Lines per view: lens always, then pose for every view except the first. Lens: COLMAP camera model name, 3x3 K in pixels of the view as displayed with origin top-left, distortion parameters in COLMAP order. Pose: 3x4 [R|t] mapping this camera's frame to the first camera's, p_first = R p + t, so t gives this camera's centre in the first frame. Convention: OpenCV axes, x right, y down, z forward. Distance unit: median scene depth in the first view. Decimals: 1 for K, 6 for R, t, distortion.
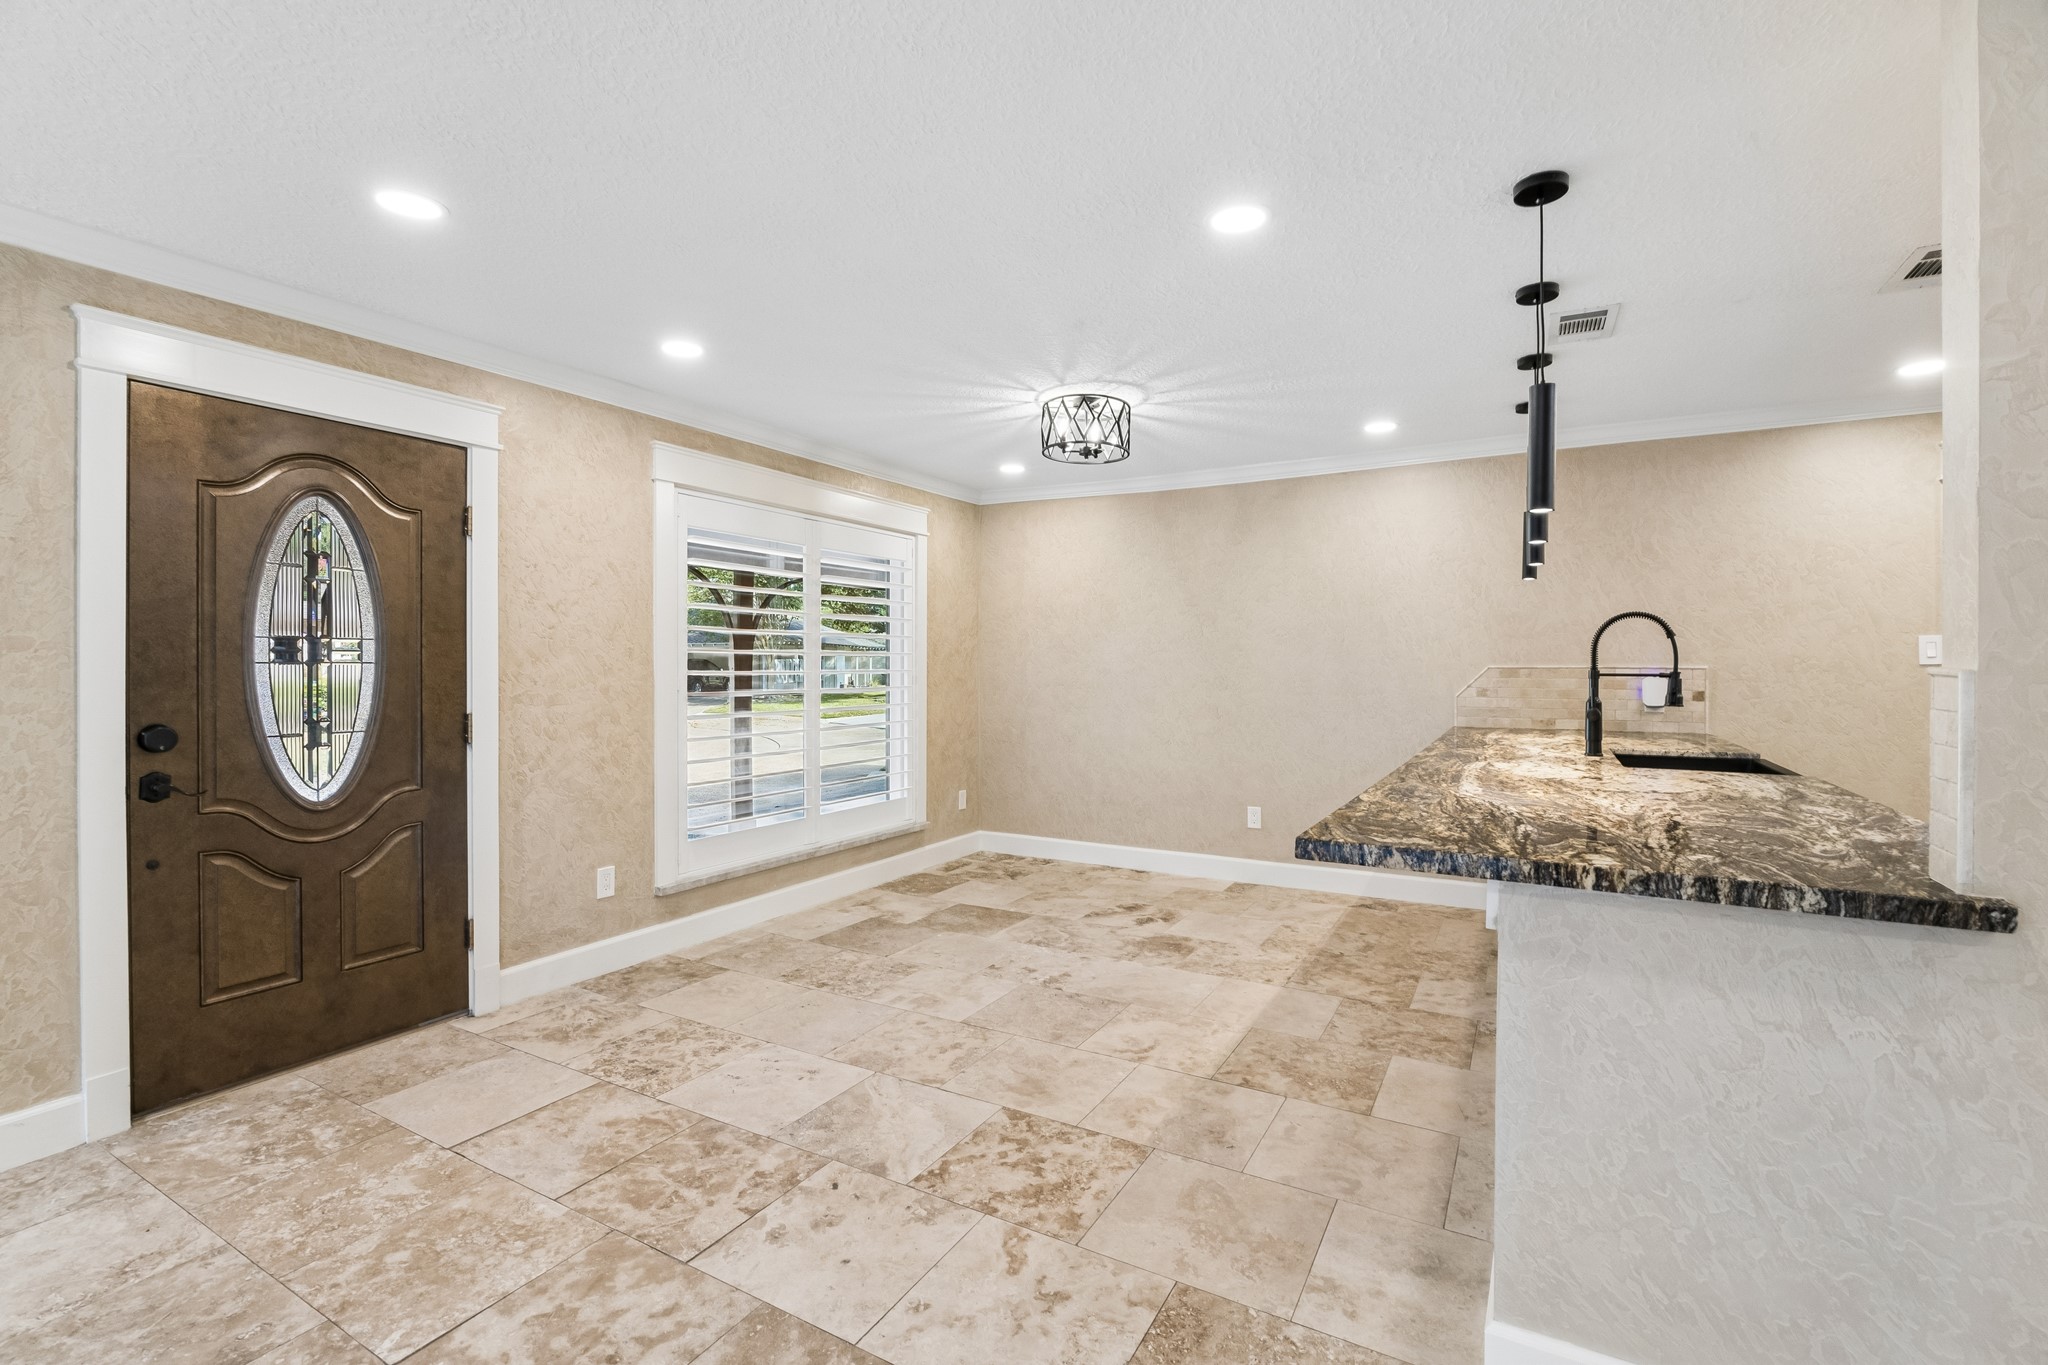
lens RADIAL K [[905.6, 0, 1023.3], [0, 905.6, 671.0], [0, 0, 1]] dist [-0.014843, -0.000057]
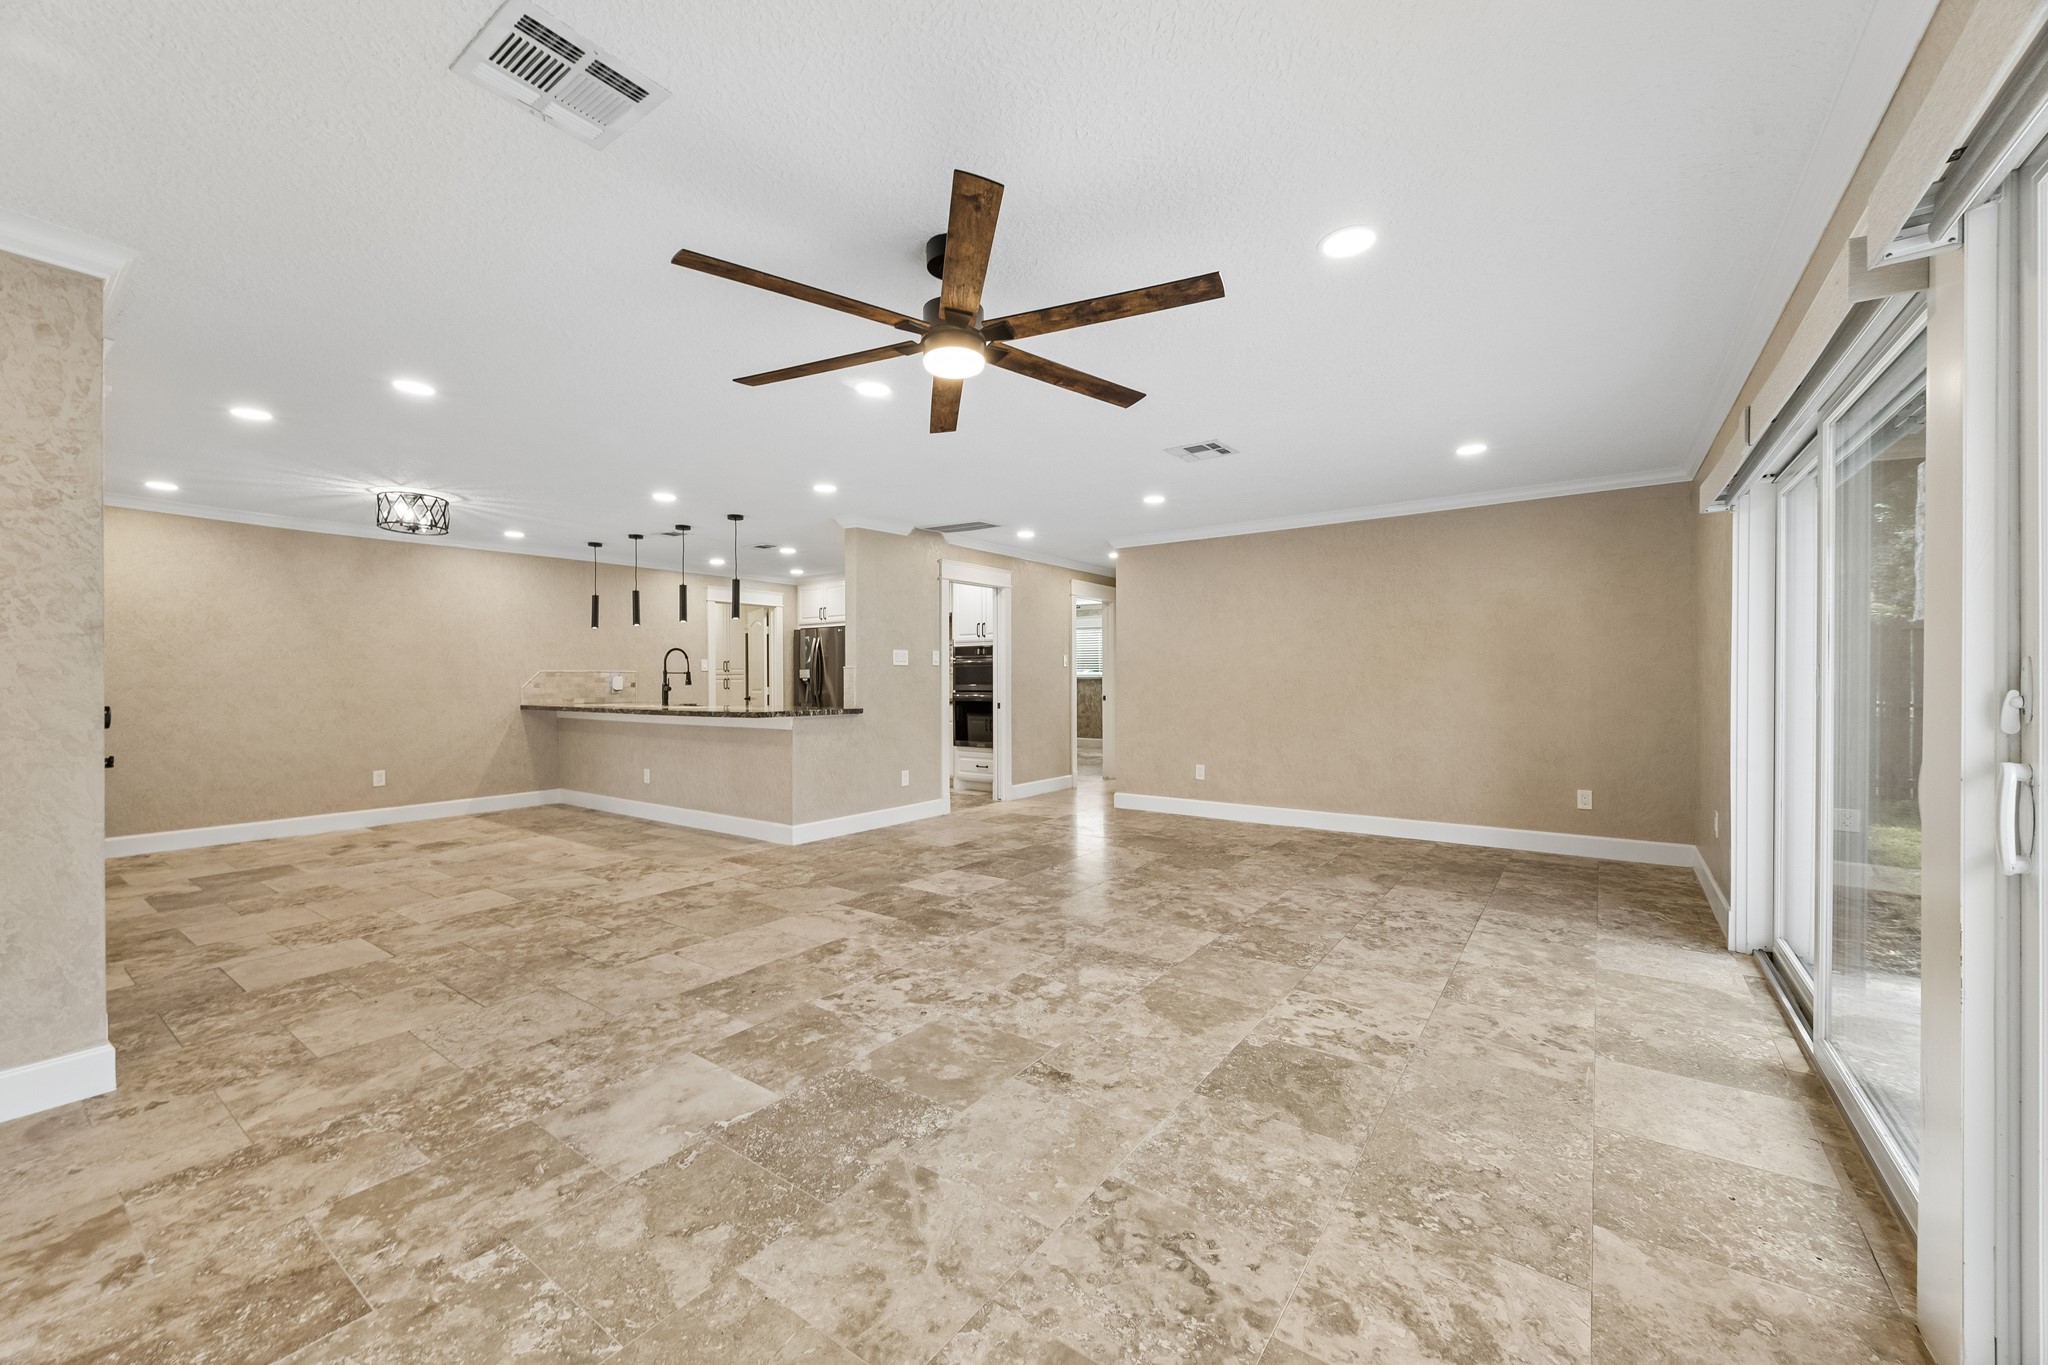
lens RADIAL K [[787.3, 0, 1033.8], [0, 787.3, 675.3], [0, 0, 1]] dist [-0.000385, 0.000229]
pose [[0.094114, 0.001819, 0.995560, -1.459468], [0.012734, 0.999914, -0.003031, 0.031080], [-0.995480, 0.012962, 0.094083, -0.219742]]
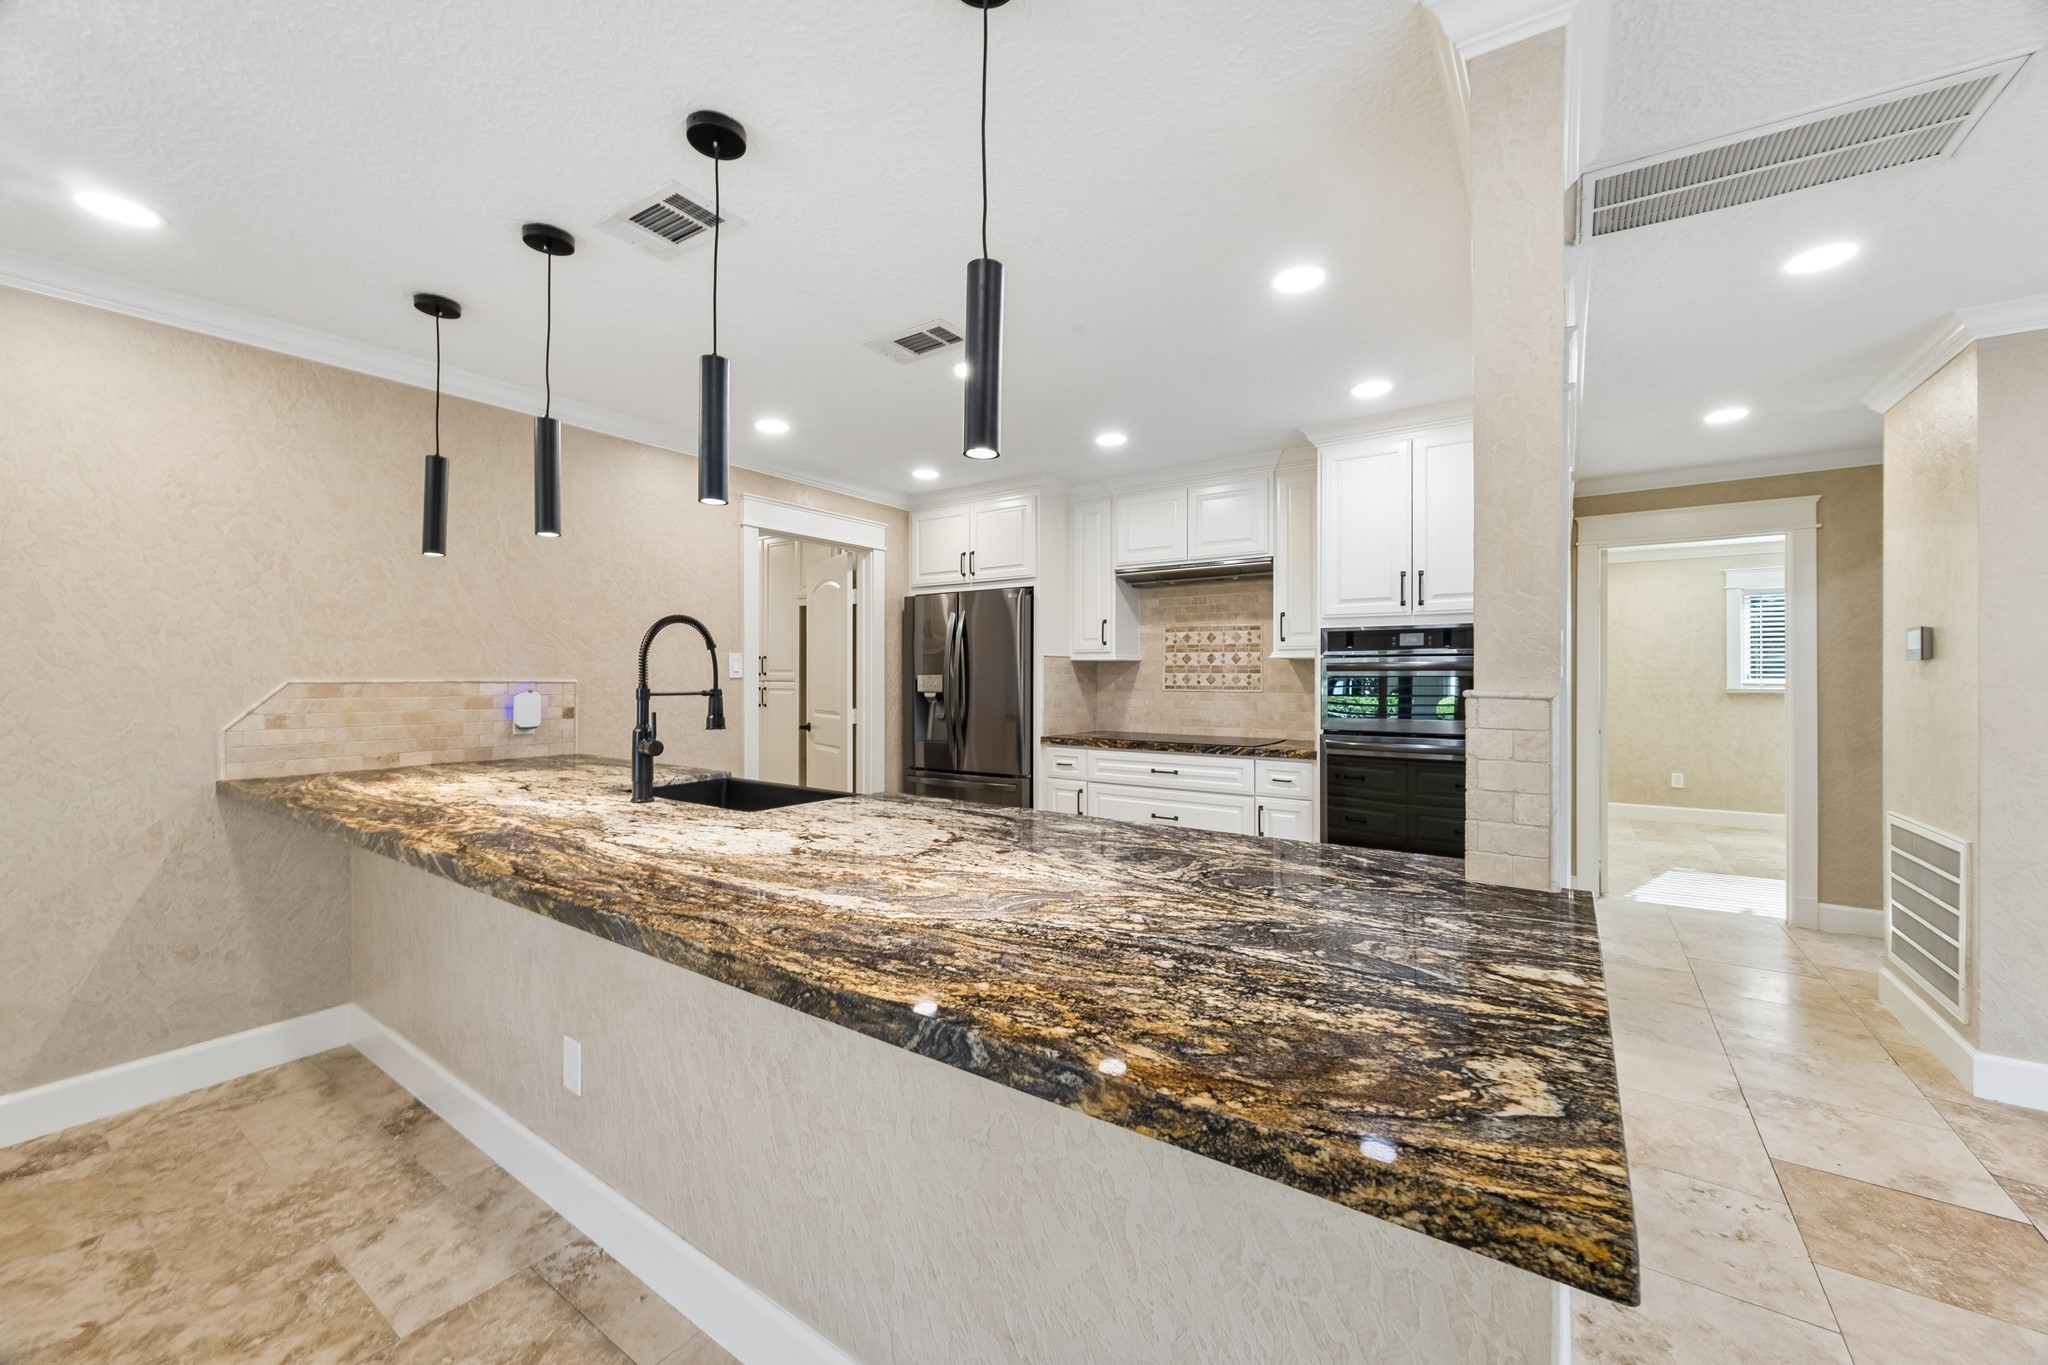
lens RADIAL K [[787.3, 0, 1033.8], [0, 787.3, 675.3], [0, 0, 1]] dist [-0.000385, 0.000229]
pose [[0.085323, -0.000676, 0.996353, 0.003759], [0.002028, 0.999998, 0.000505, -0.012301], [-0.996351, 0.001977, 0.085324, 0.629254]]
